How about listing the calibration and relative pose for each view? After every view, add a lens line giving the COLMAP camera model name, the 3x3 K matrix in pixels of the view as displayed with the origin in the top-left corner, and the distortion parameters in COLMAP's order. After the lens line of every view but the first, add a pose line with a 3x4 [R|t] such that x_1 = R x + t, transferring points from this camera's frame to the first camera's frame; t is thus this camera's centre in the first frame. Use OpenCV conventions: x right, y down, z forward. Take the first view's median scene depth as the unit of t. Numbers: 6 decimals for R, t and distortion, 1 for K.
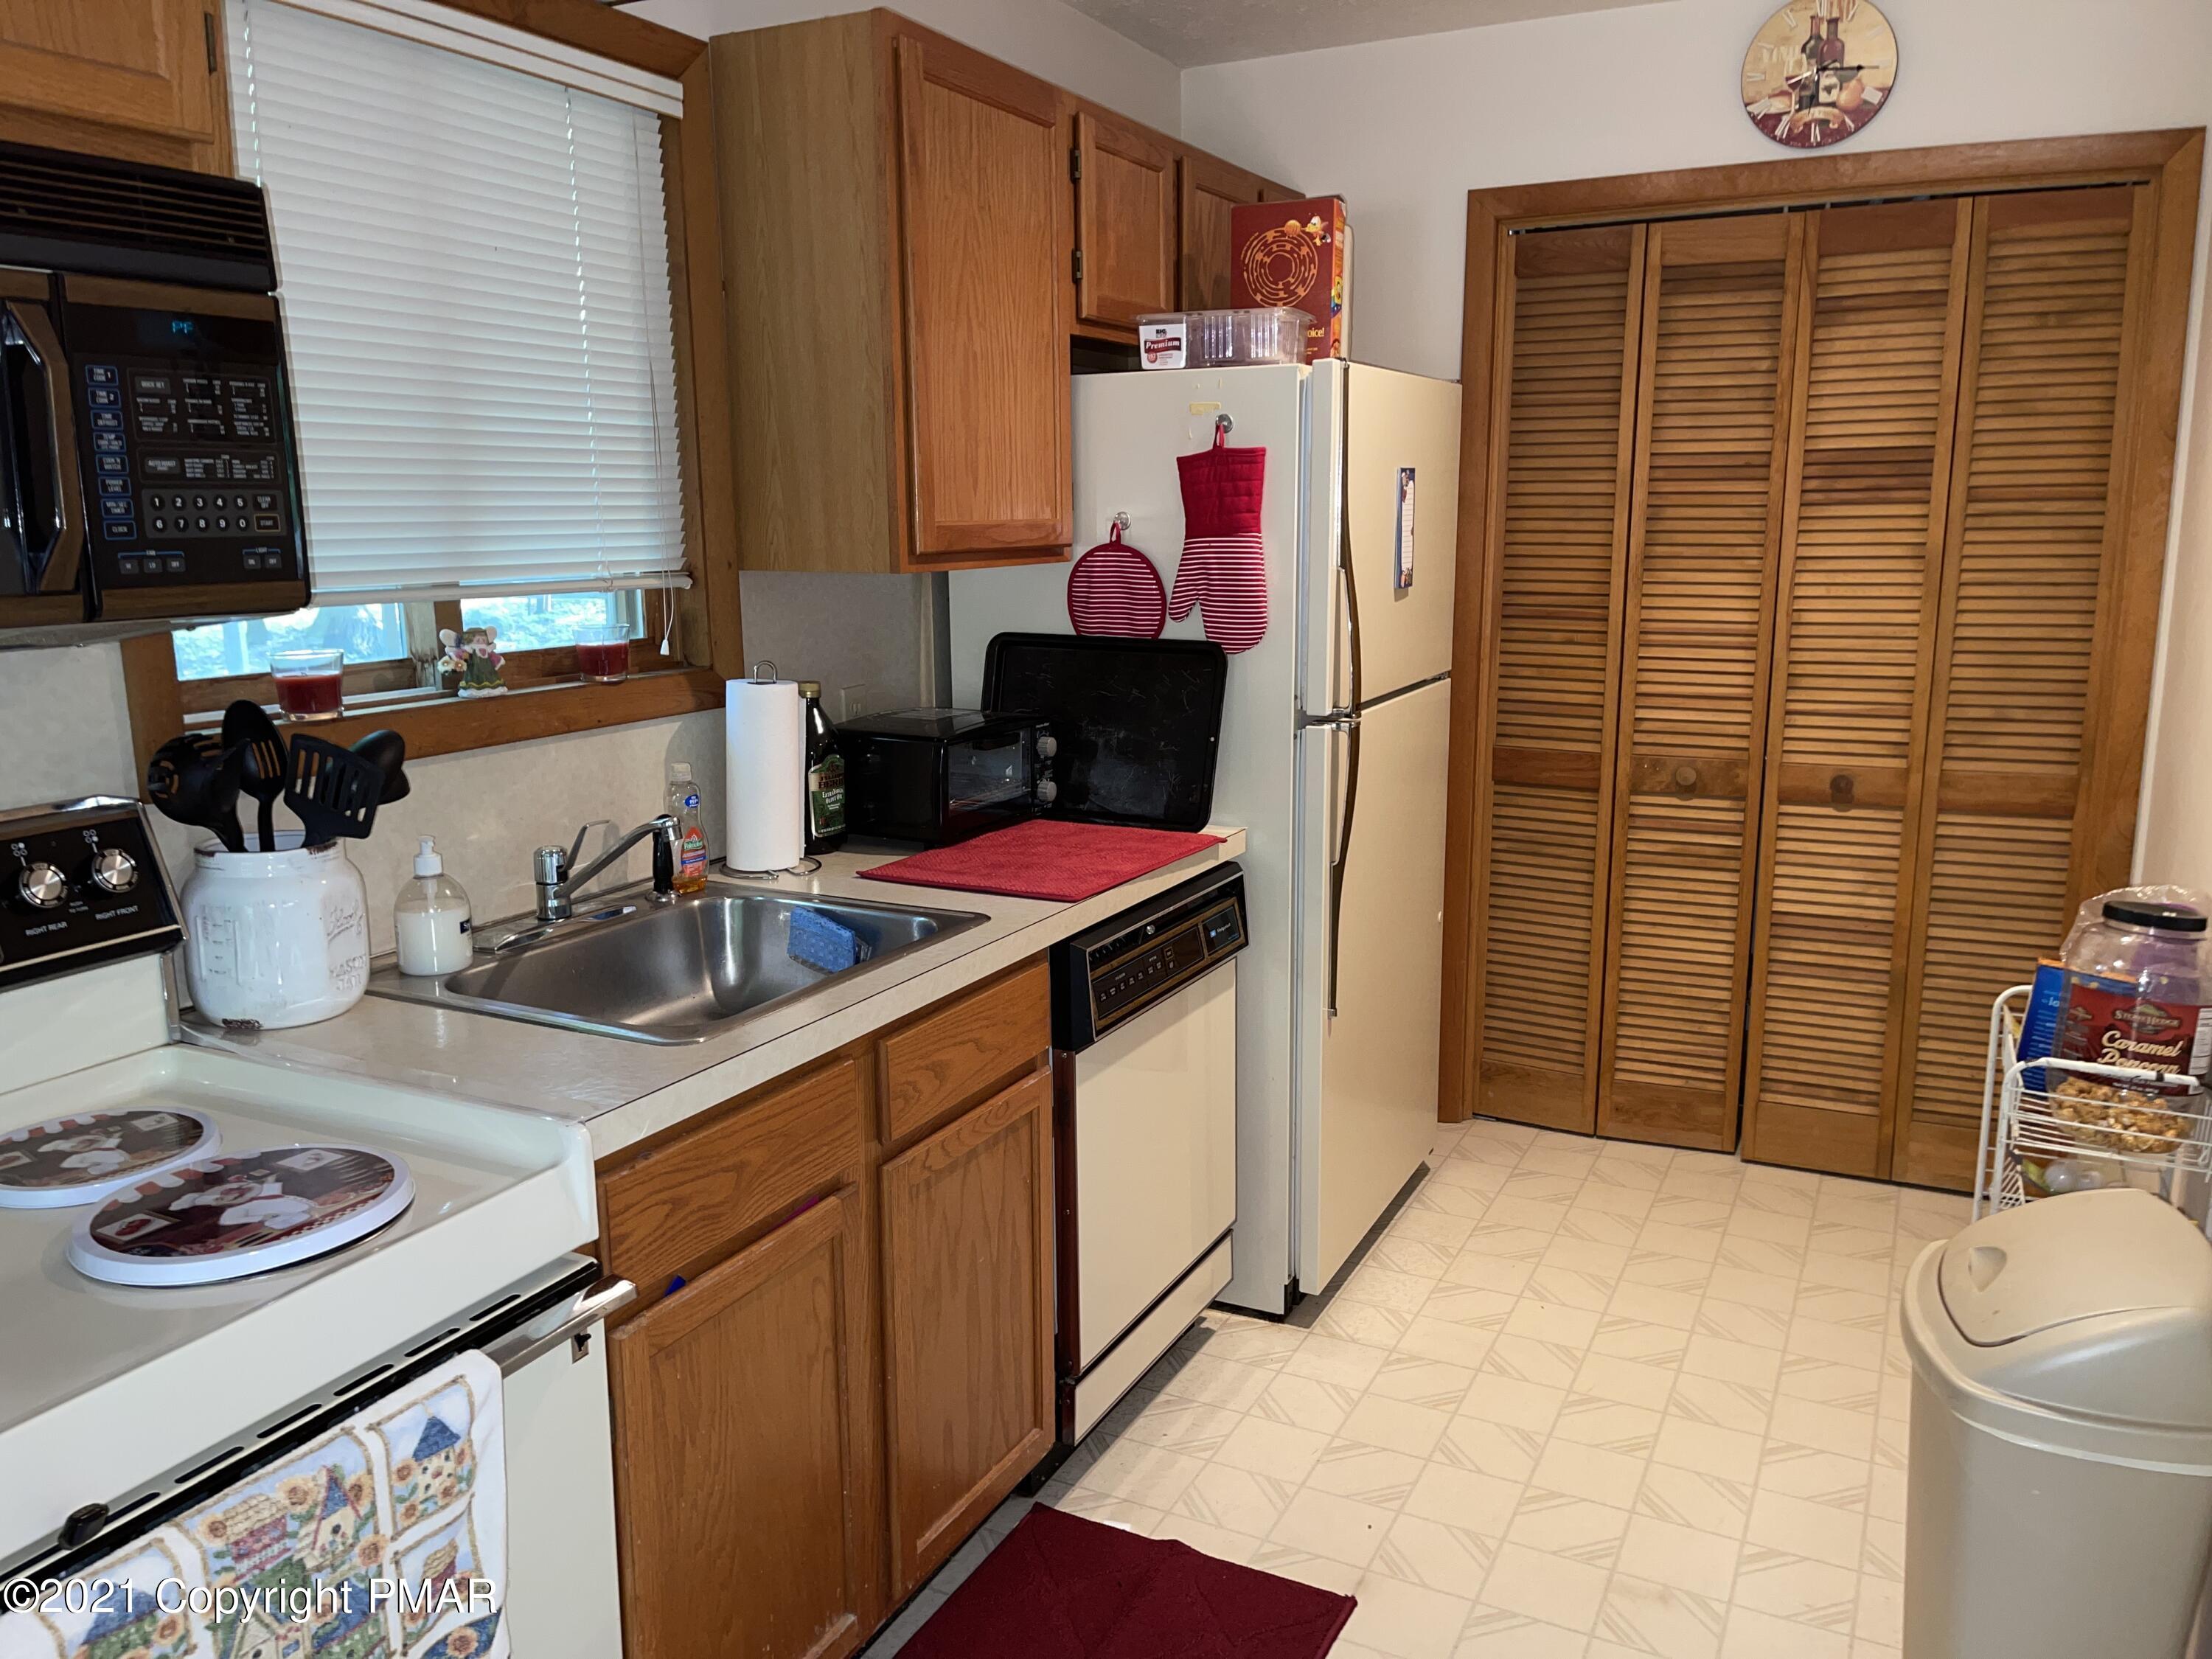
lens RADIAL K [[1691.1, 0, 1115.0], [0, 1691.1, 833.6], [0, 0, 1]] dist [0.078038, -0.087422]
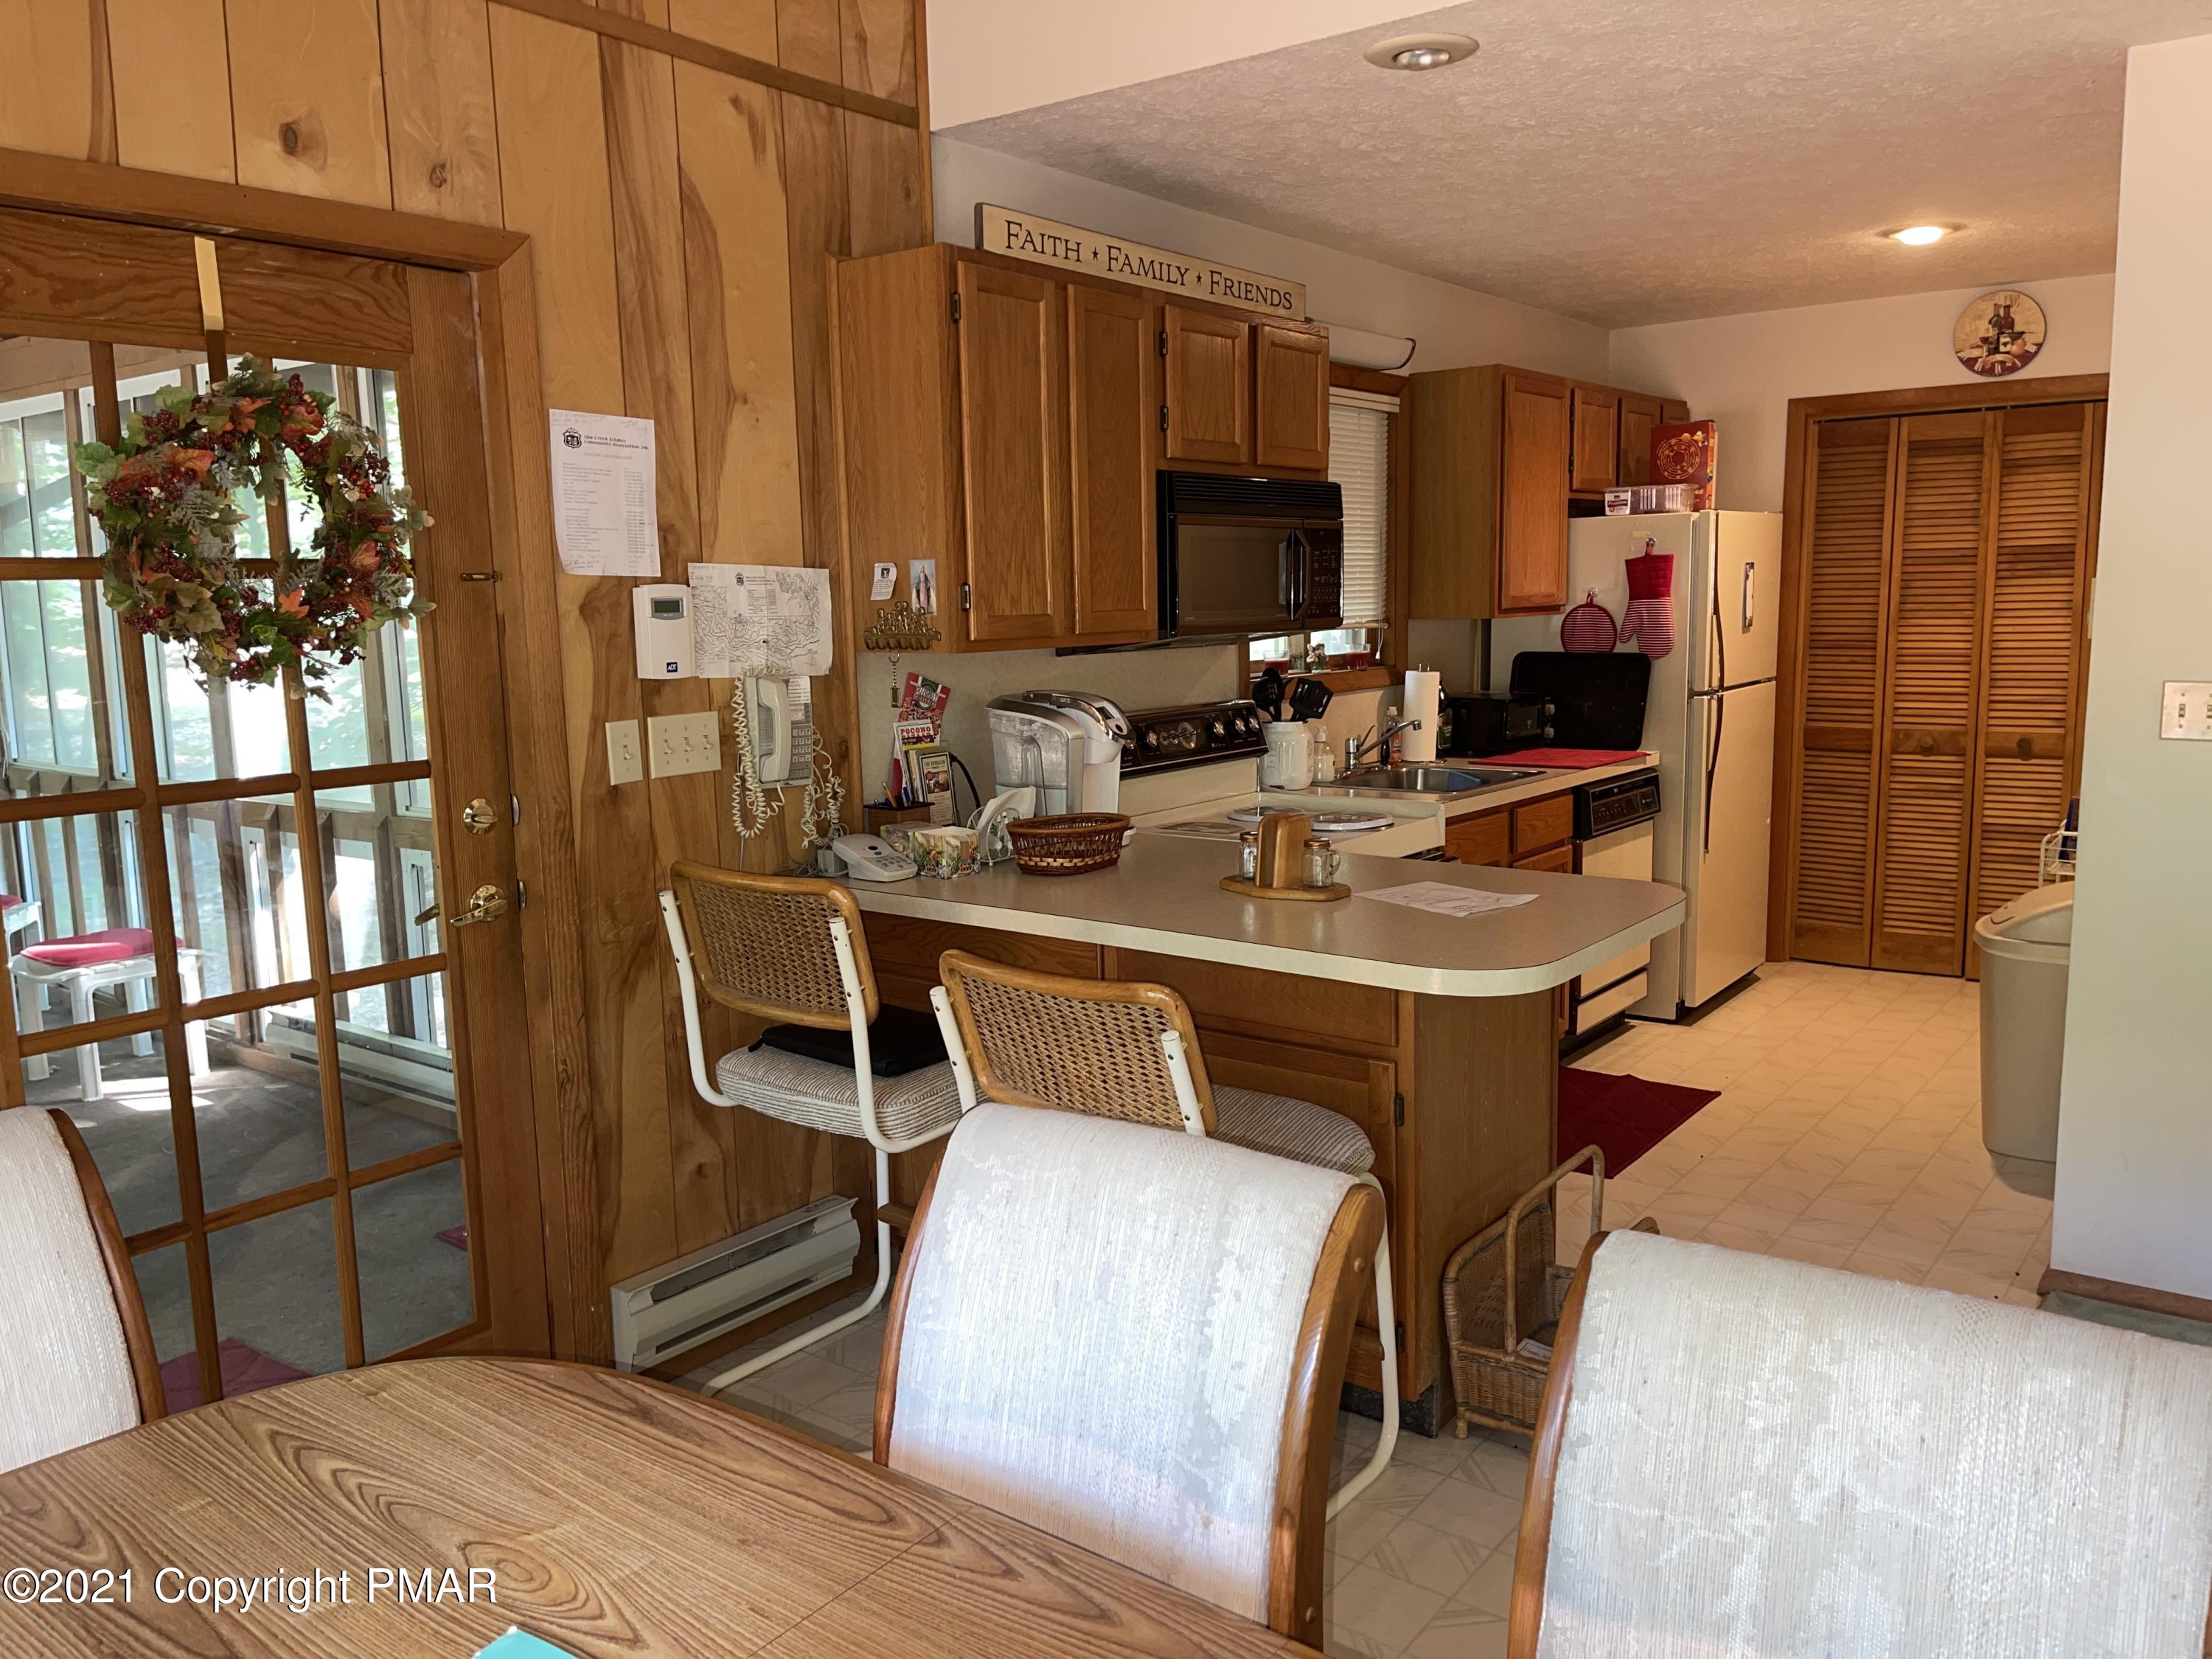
lens RADIAL K [[1691.1, 0, 1115.0], [0, 1691.1, 833.6], [0, 0, 1]] dist [0.078038, -0.087422]
pose [[0.983251, 0.013441, -0.181758, -0.151566], [-0.022004, 0.998737, -0.045176, 0.163947], [0.180921, 0.048419, 0.982305, -0.857757]]
